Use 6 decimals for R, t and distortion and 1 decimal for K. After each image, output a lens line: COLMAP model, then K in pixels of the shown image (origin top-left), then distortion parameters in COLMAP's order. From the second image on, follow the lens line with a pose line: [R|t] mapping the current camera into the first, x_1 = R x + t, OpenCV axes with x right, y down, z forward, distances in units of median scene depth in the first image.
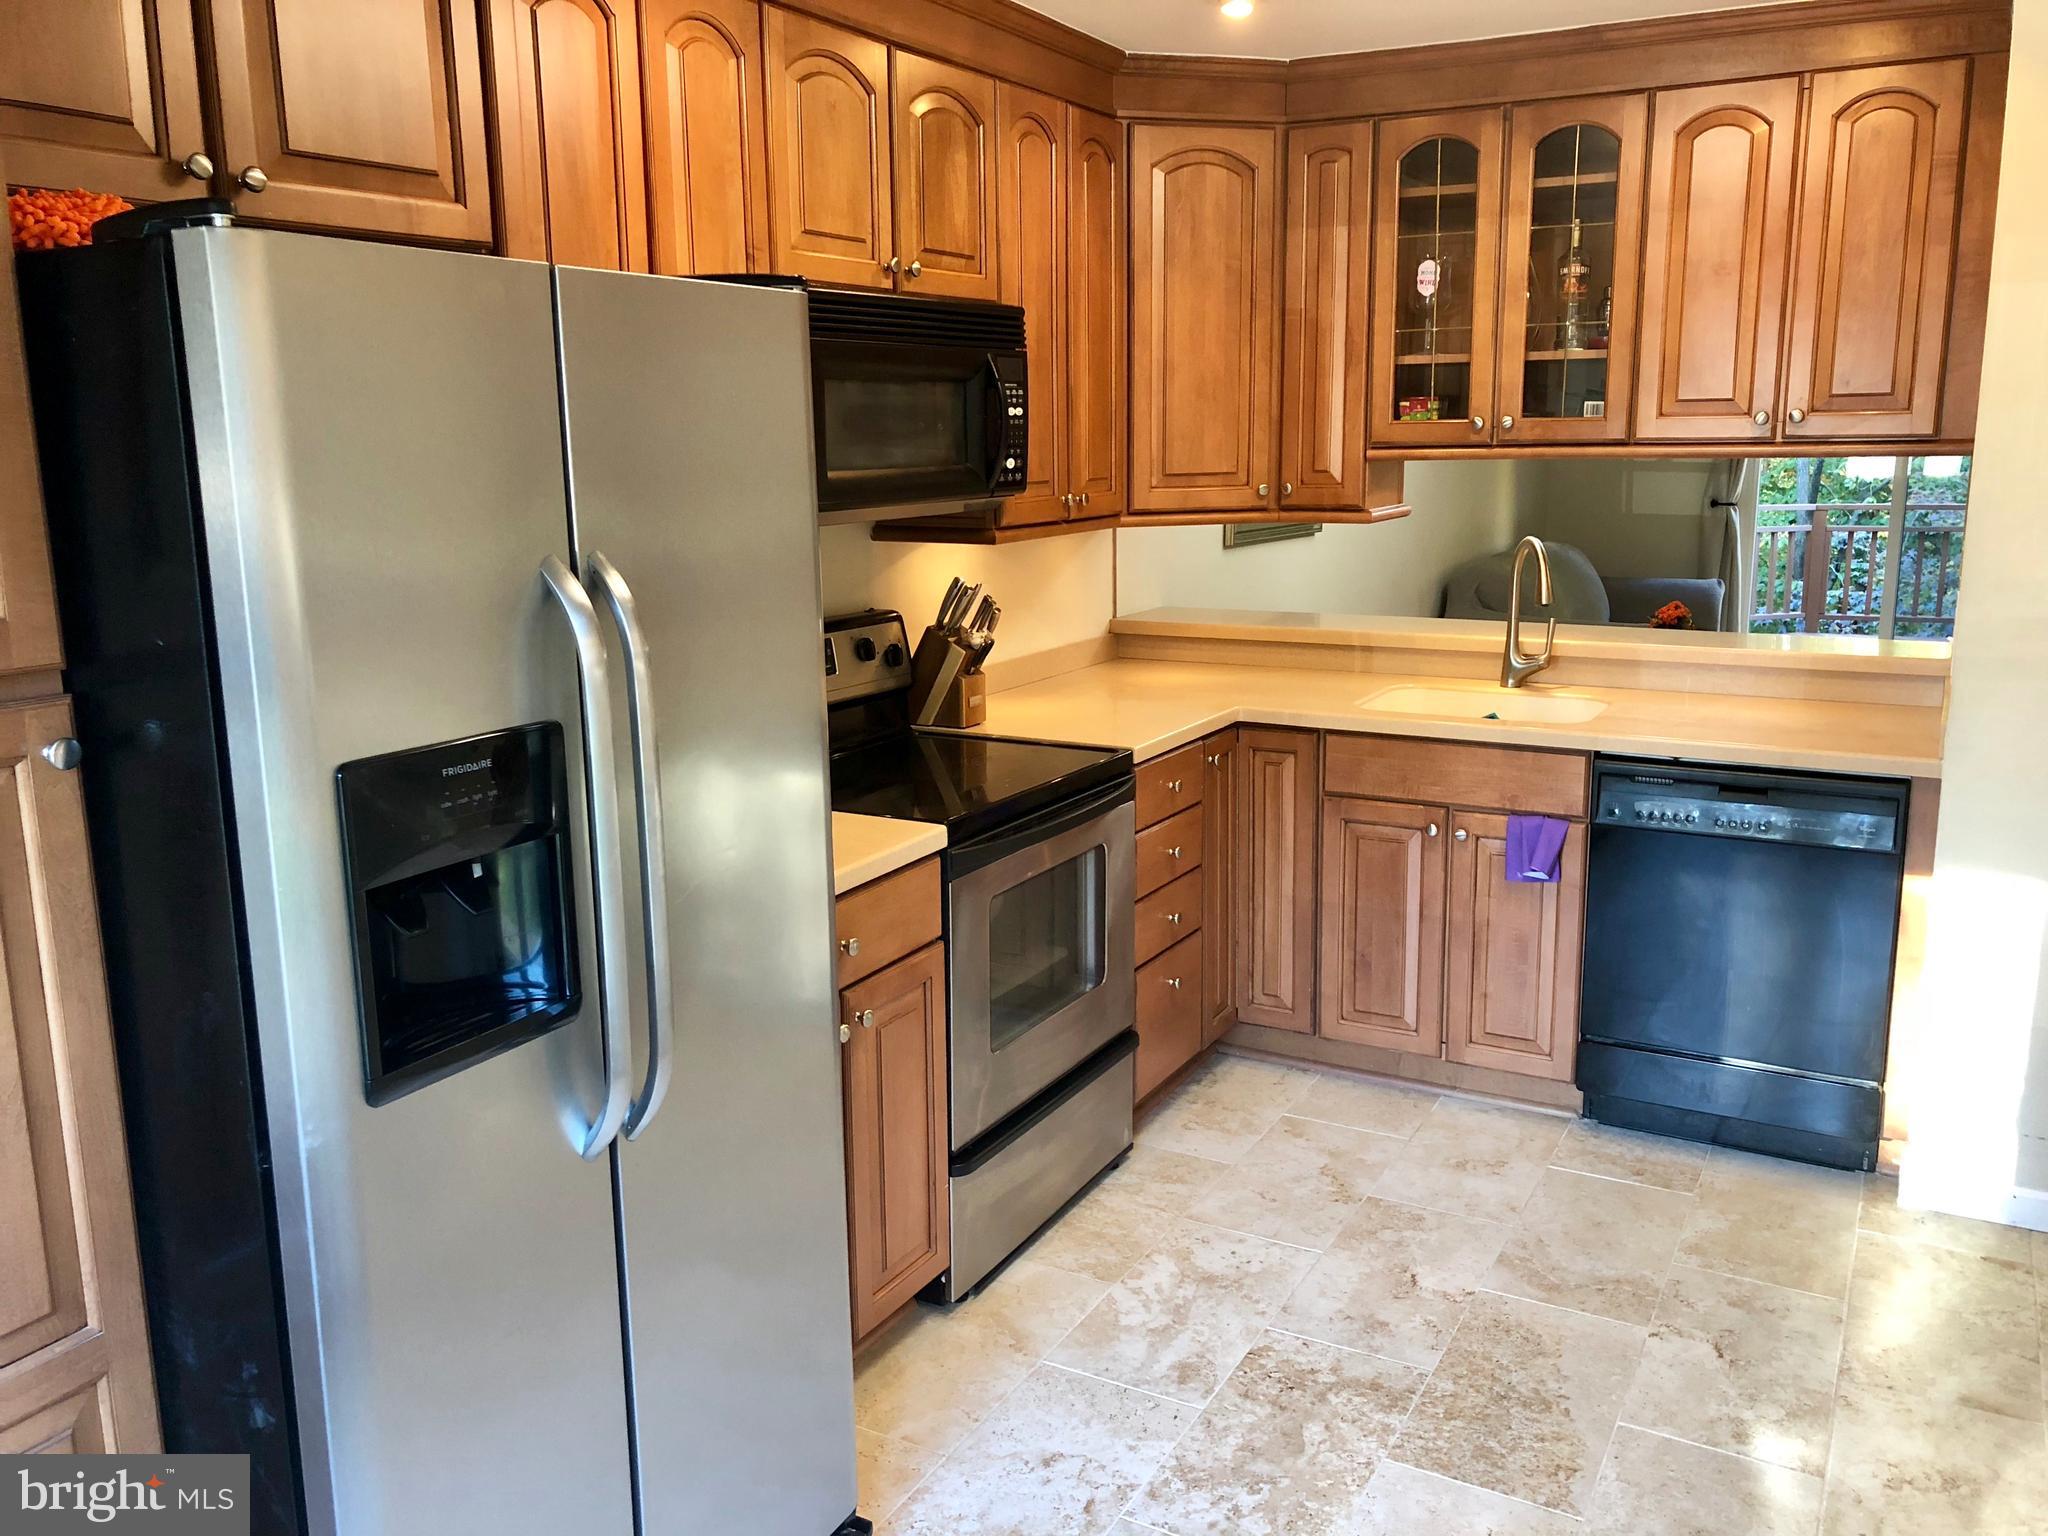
lens RADIAL K [[1687.8, 0, 1034.3], [0, 1687.8, 755.2], [0, 0, 1]] dist [0.044725, -0.018295]
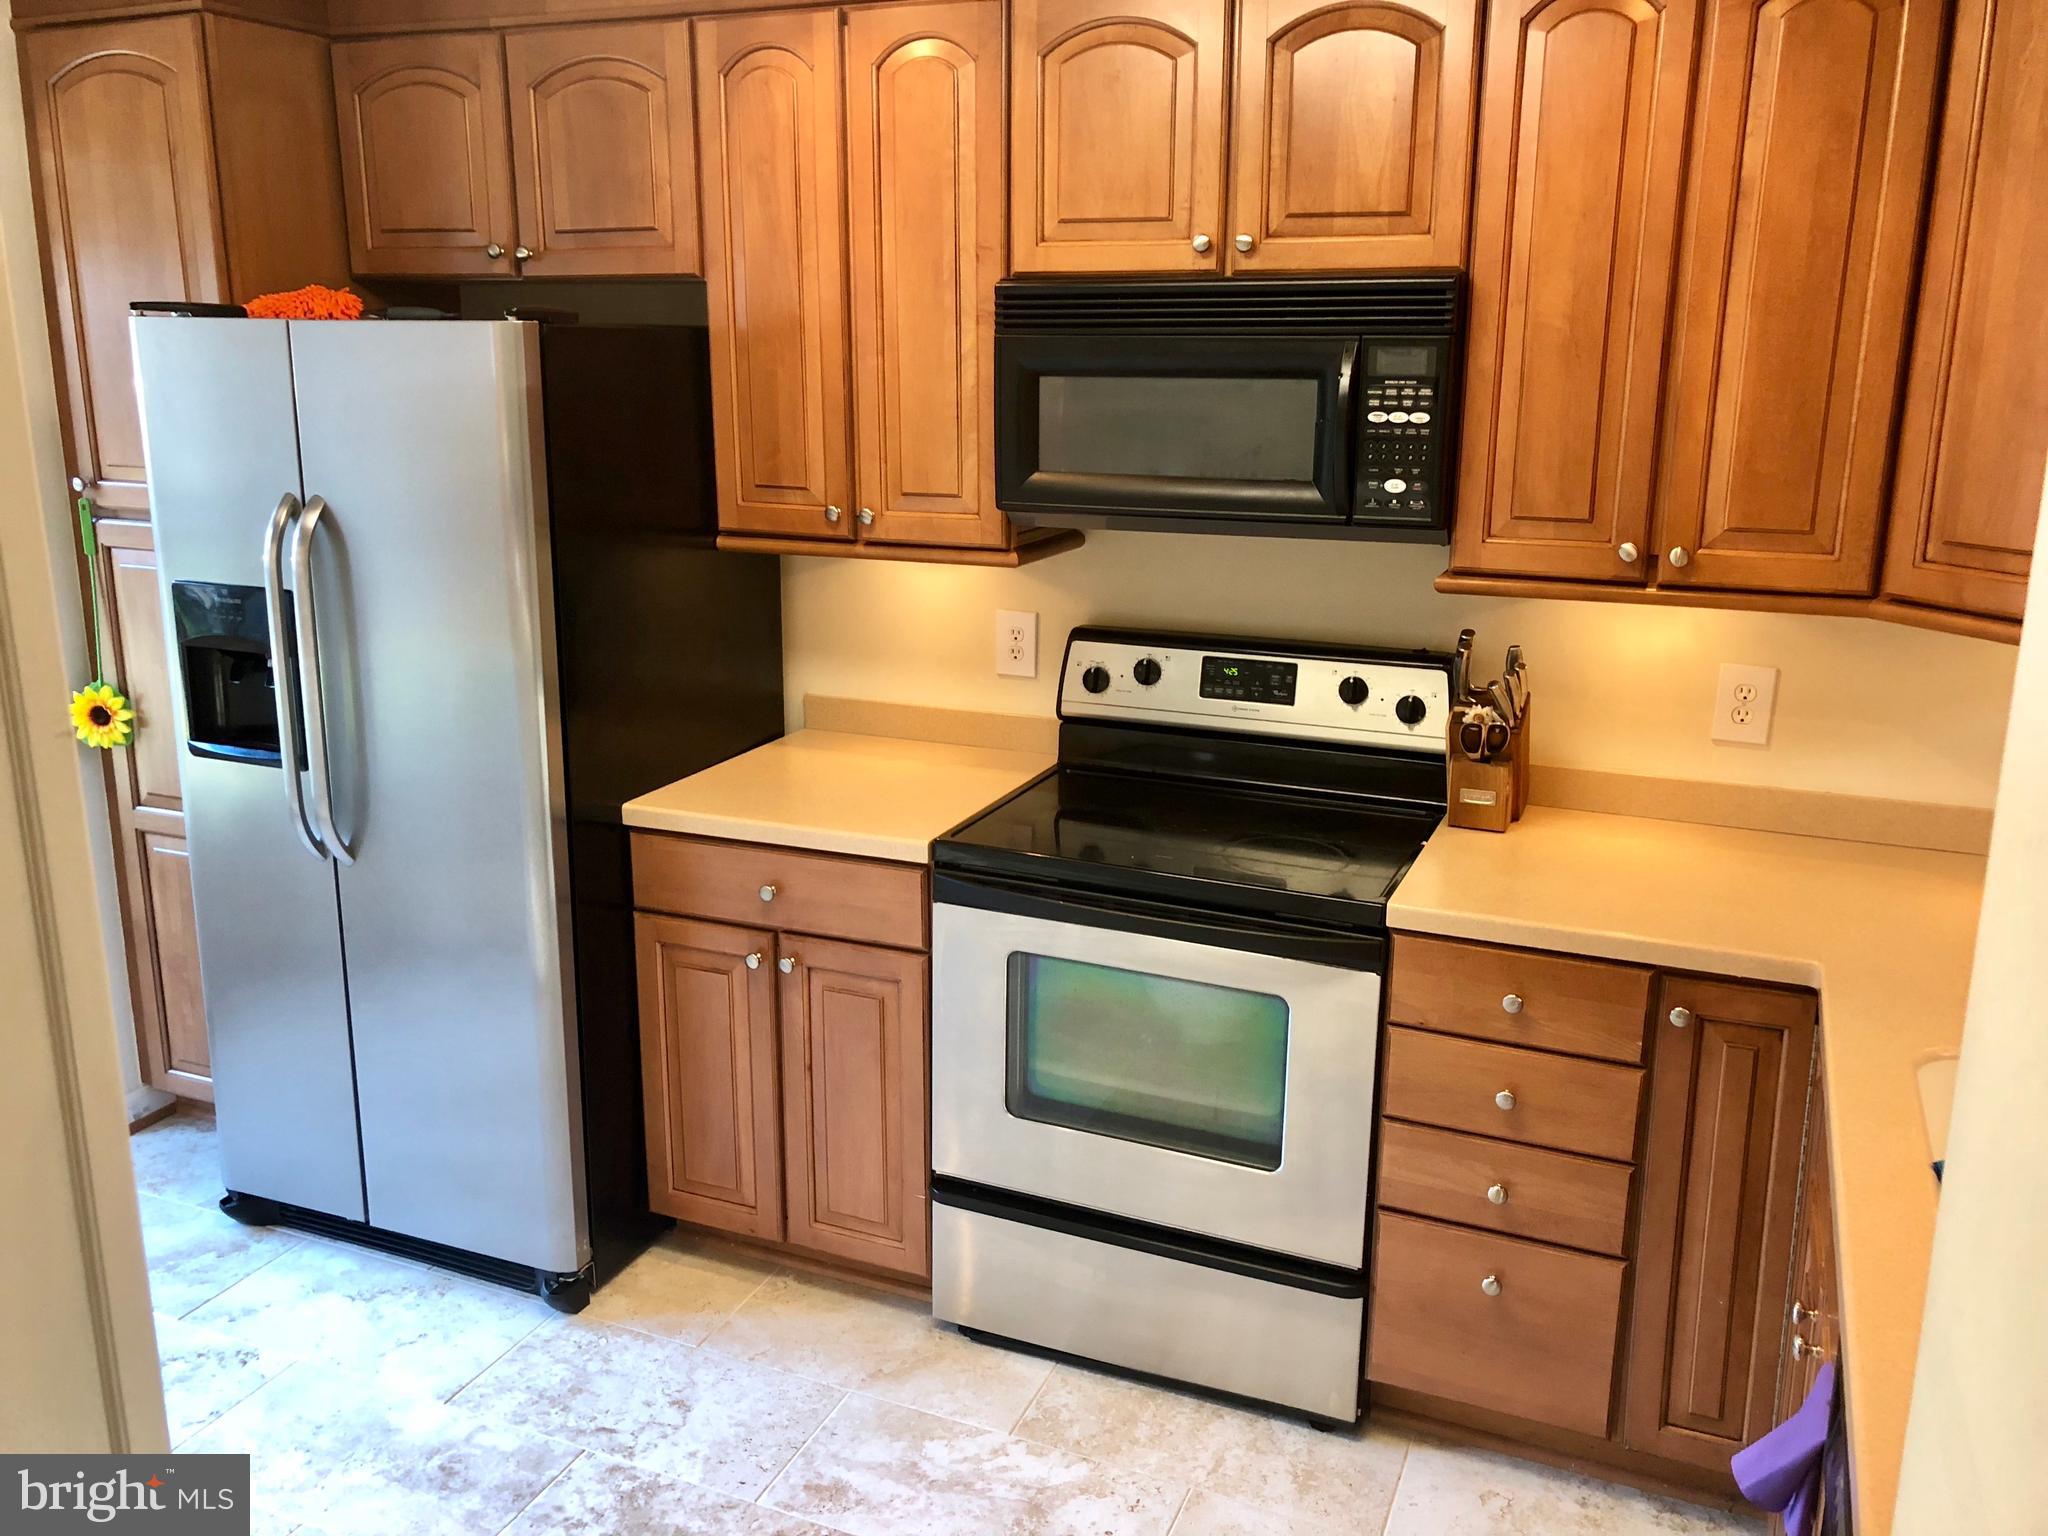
lens RADIAL K [[1687.8, 0, 1034.3], [0, 1687.8, 755.2], [0, 0, 1]] dist [0.044725, -0.018295]
pose [[0.091816, 0.243426, -0.965564, 0.653704], [-0.202457, 0.953970, 0.221252, -0.172645], [0.974978, 0.175170, 0.136873, 0.681480]]
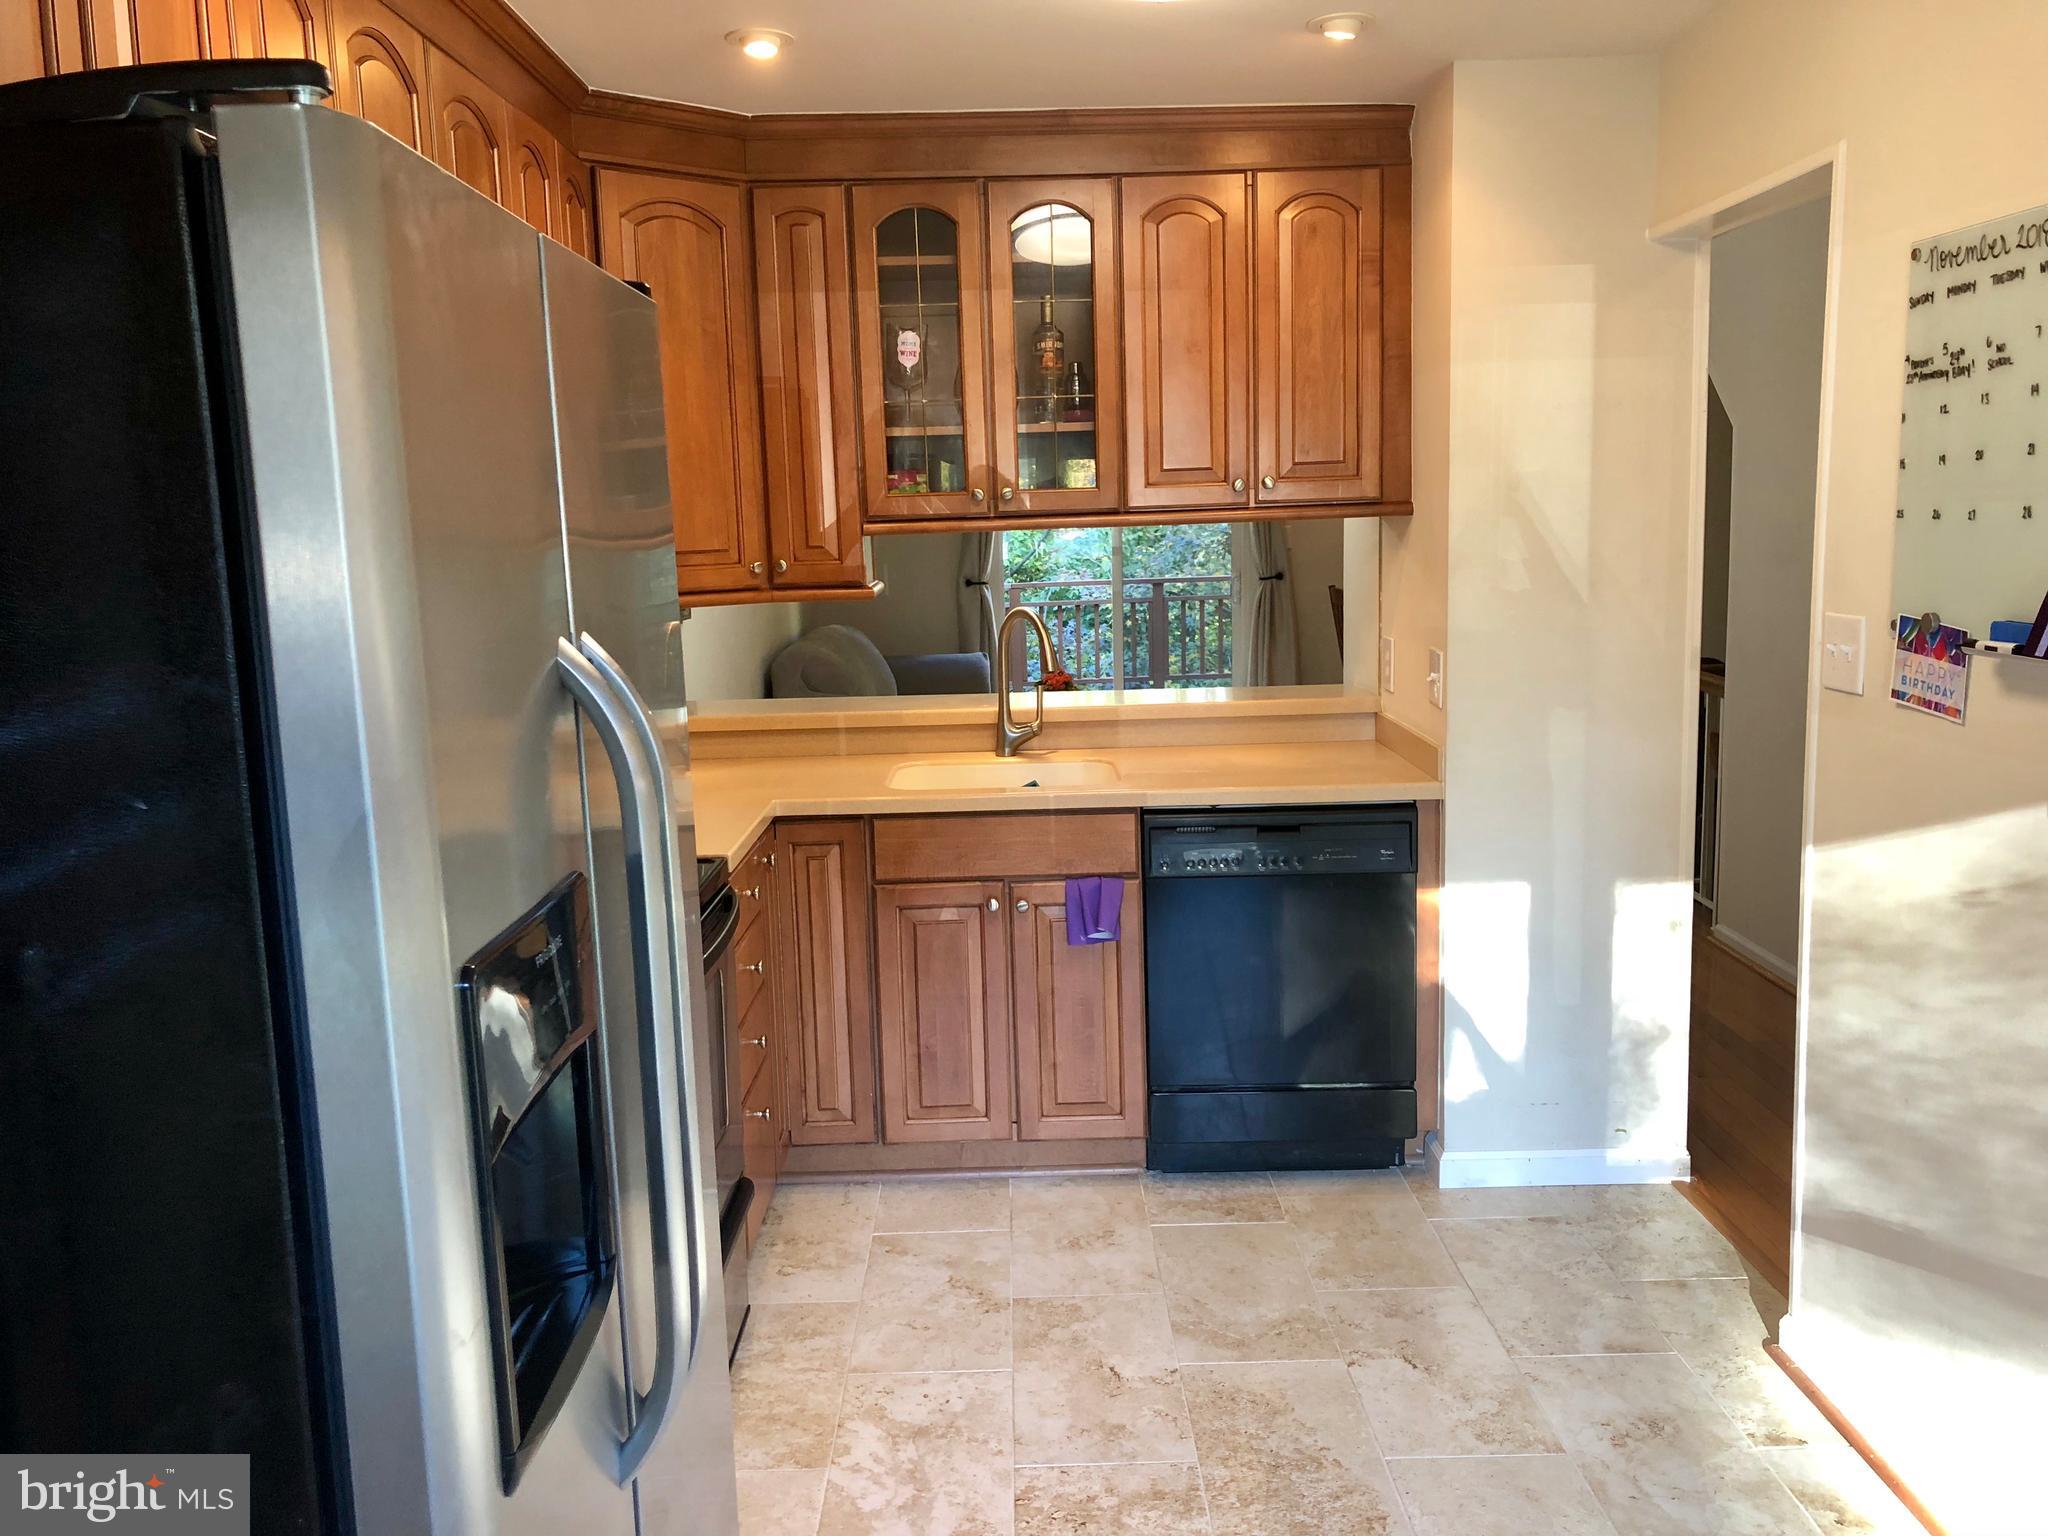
lens RADIAL K [[1696.6, 0, 1045.1], [0, 1696.6, 752.7], [0, 0, 1]] dist [0.116640, -0.236453]
pose [[0.876424, -0.085467, 0.473894, -0.197250], [0.112821, 0.993176, -0.029531, -0.011150], [-0.468137, 0.079347, 0.880086, 0.116836]]
